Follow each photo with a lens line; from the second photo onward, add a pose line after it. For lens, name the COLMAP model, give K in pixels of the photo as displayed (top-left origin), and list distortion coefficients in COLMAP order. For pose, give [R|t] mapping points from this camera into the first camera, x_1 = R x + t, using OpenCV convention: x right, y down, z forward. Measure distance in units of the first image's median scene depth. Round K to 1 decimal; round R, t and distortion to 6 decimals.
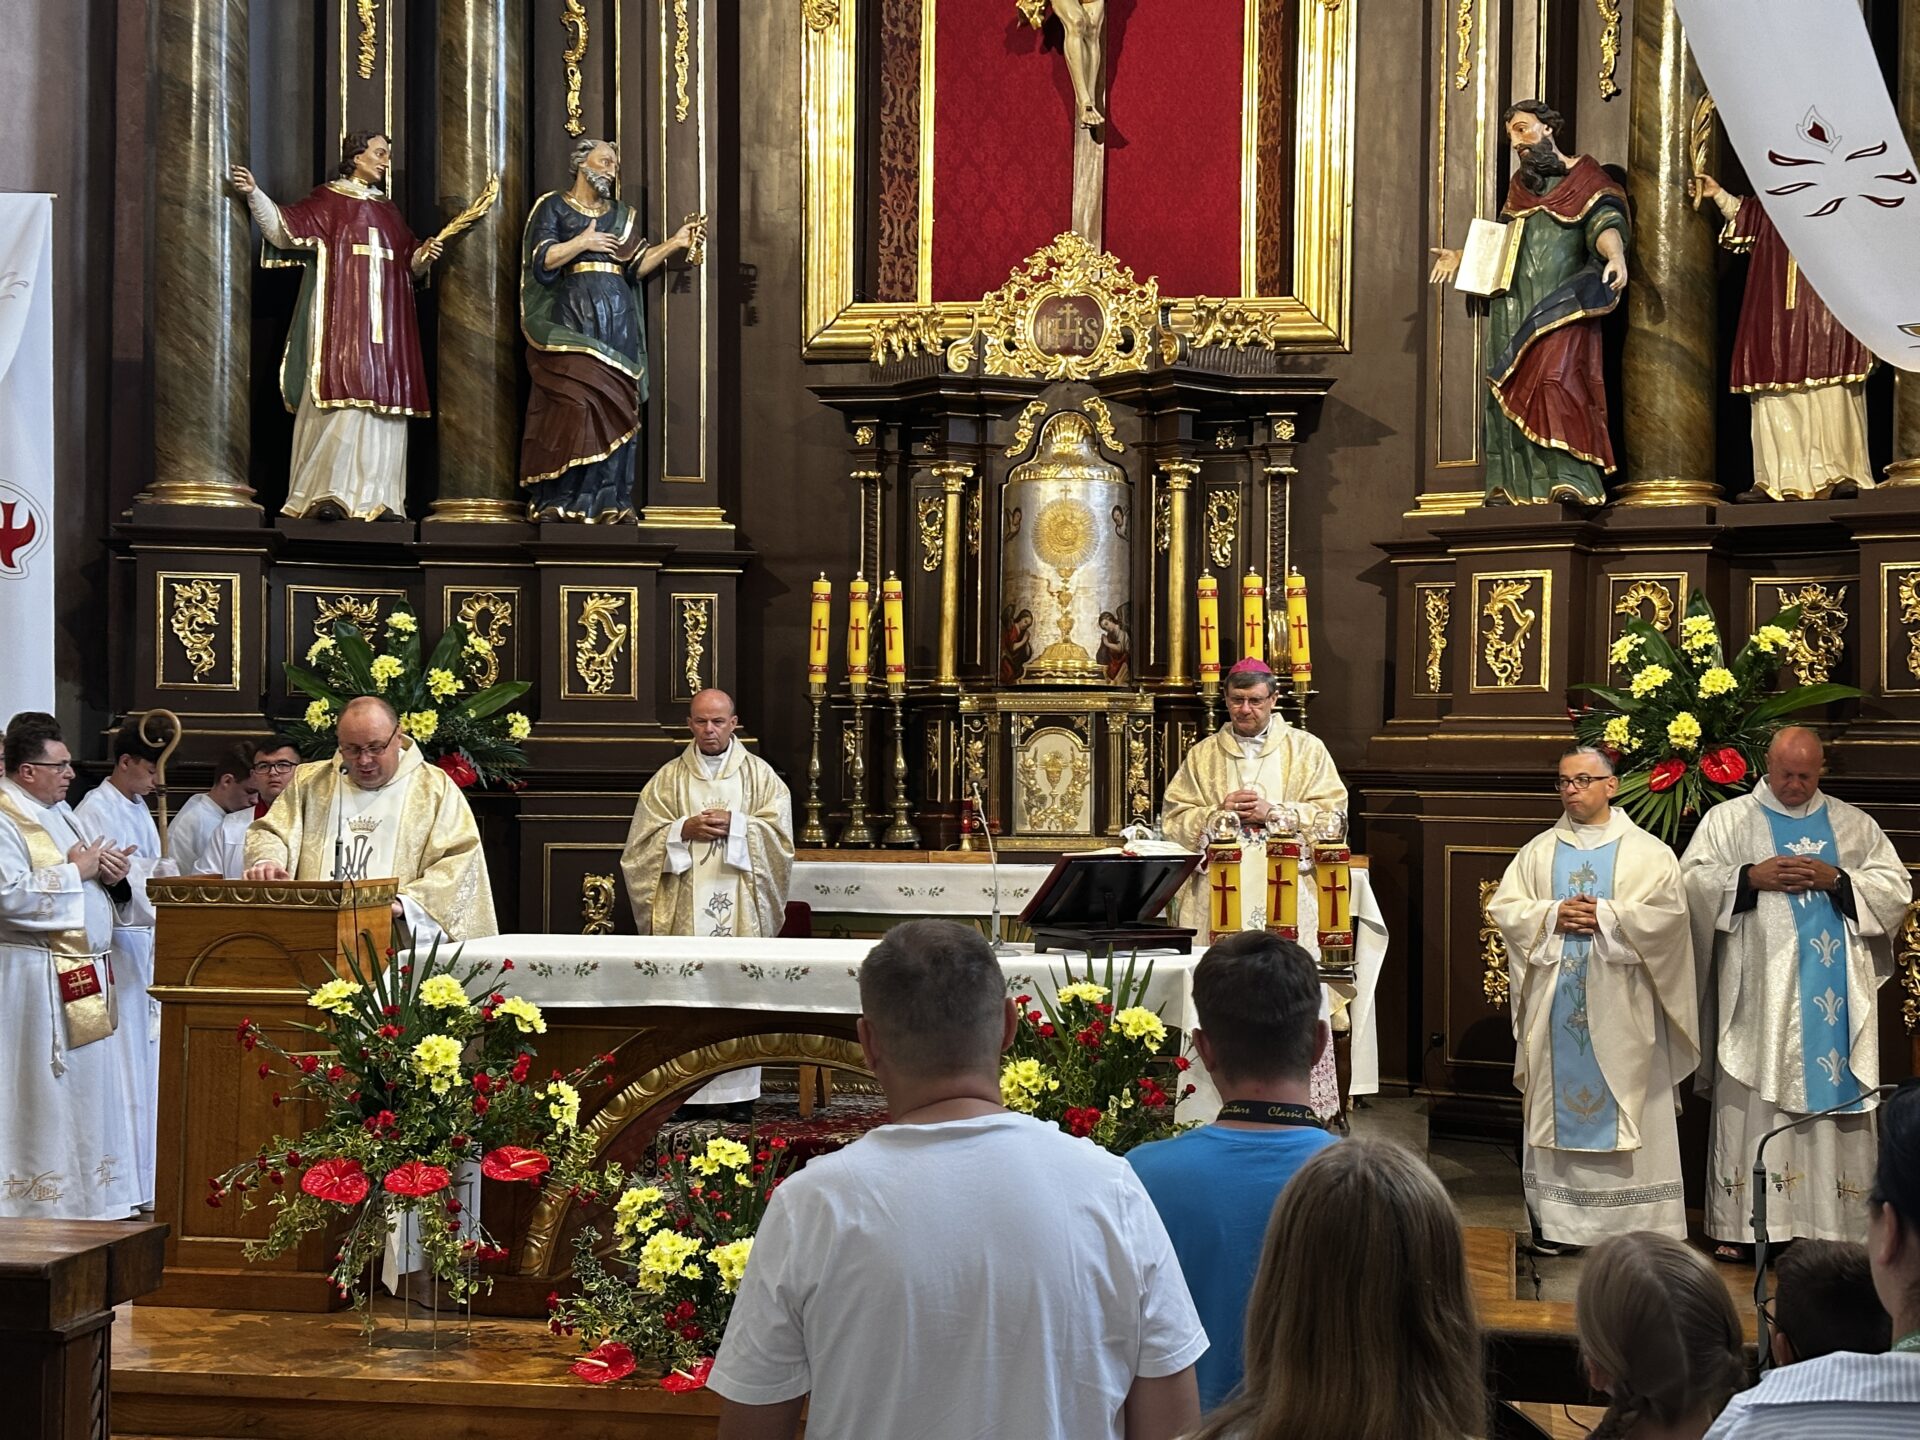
lens RADIAL K [[2656.1, 0, 962.9], [0, 2656.1, 724.3], [0, 0, 1]] dist [0.133208, 0.000000]
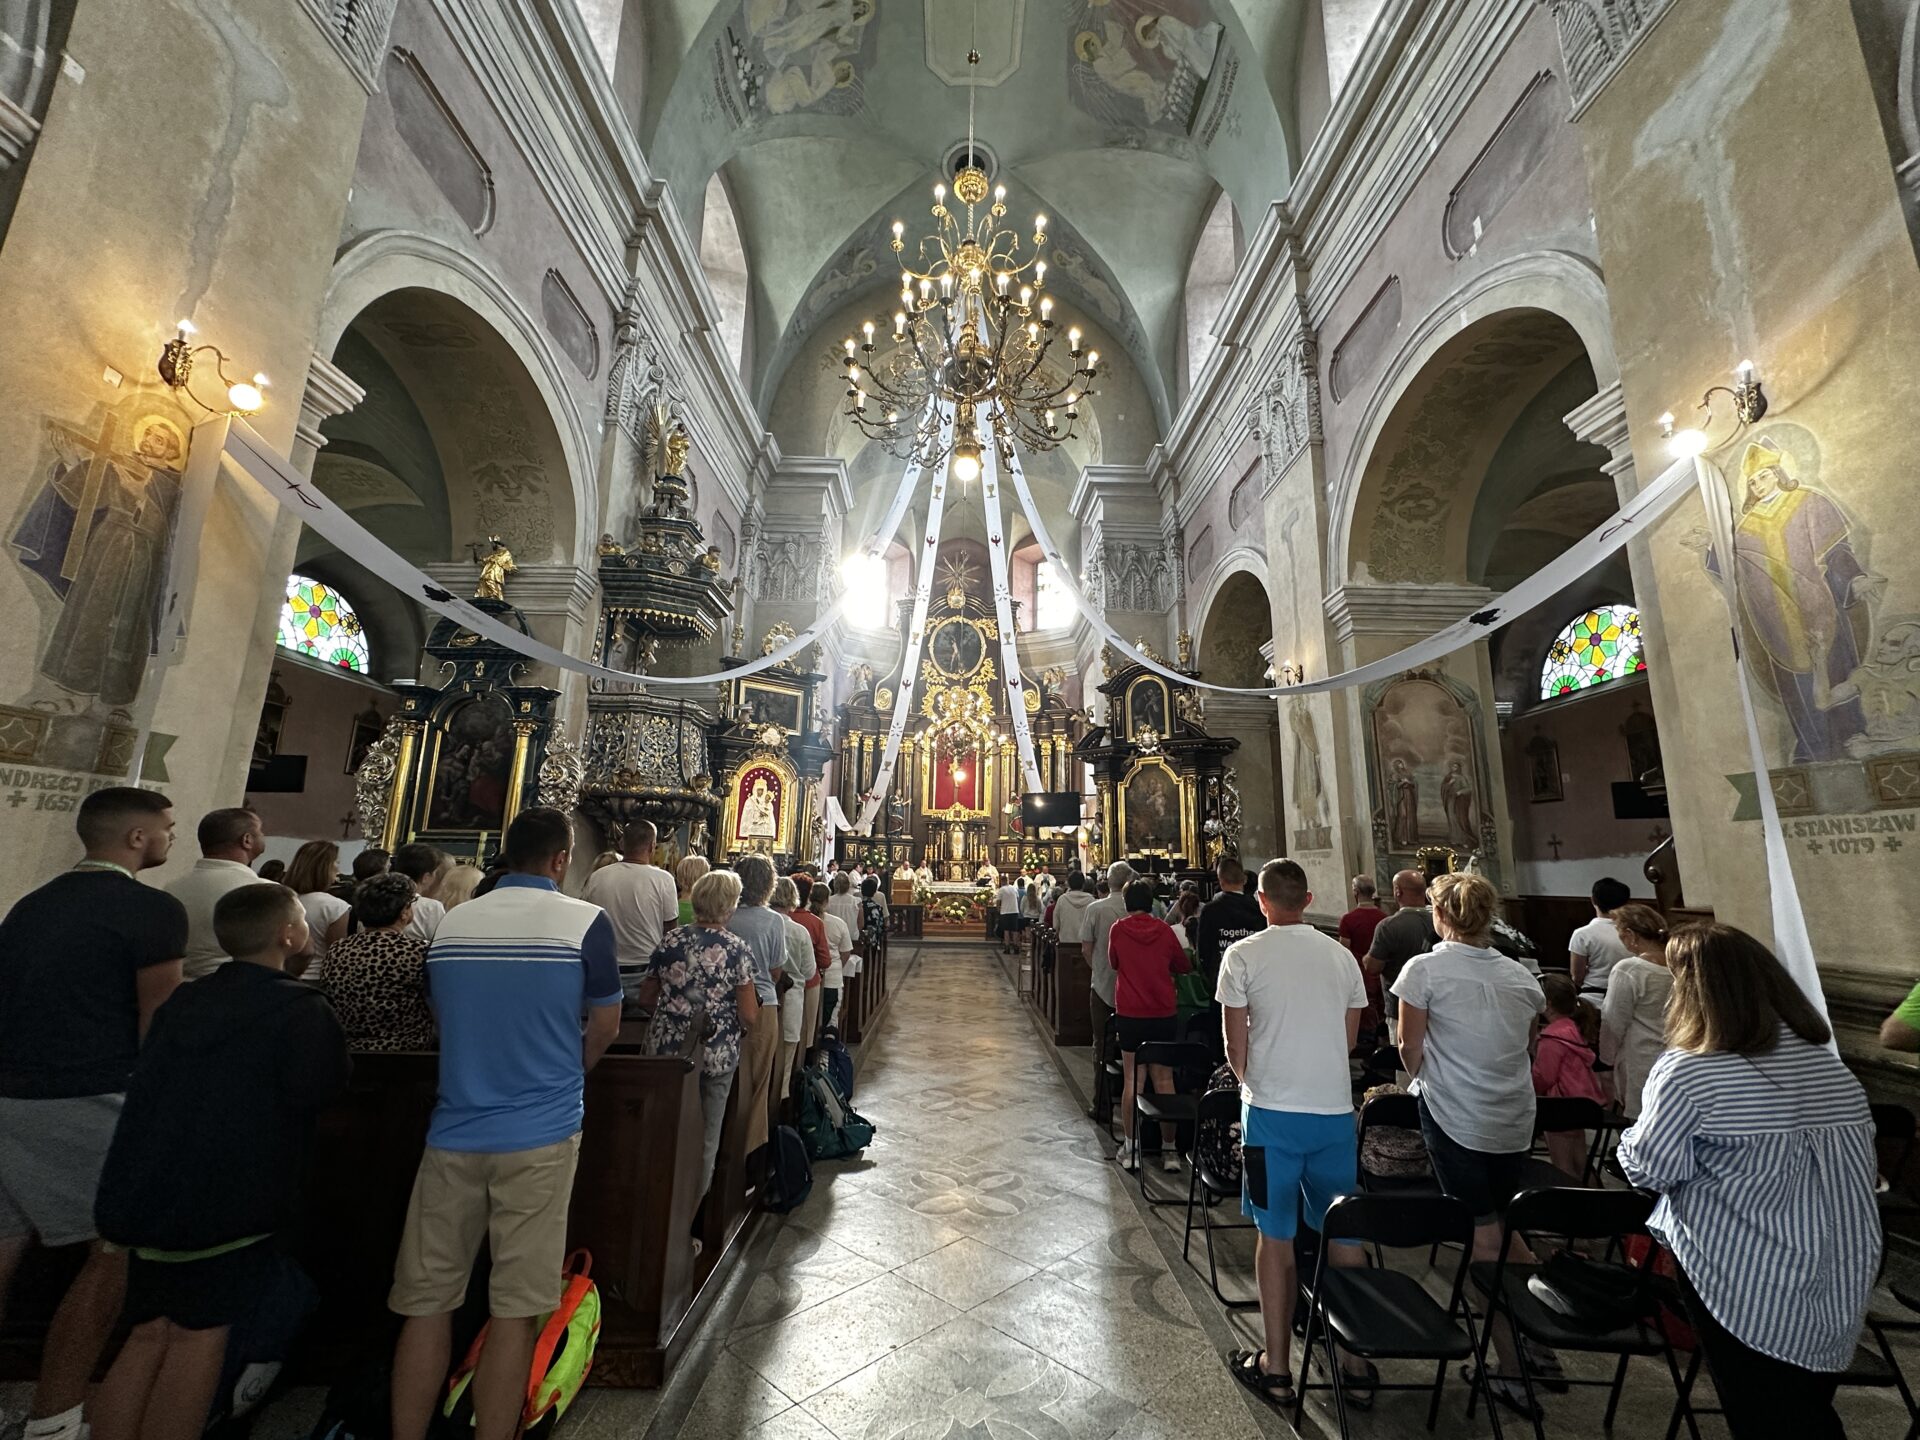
lens RADIAL K [[767.4, 0, 957.4], [0, 767.4, 717.4], [0, 0, 1]] dist [-0.000432, -0.000026]
pose [[0.979392, 0.047538, 0.196295, -0.430842], [-0.010409, 0.982494, -0.186001, -0.006773], [-0.201701, 0.180124, 0.962742, -1.283088]]
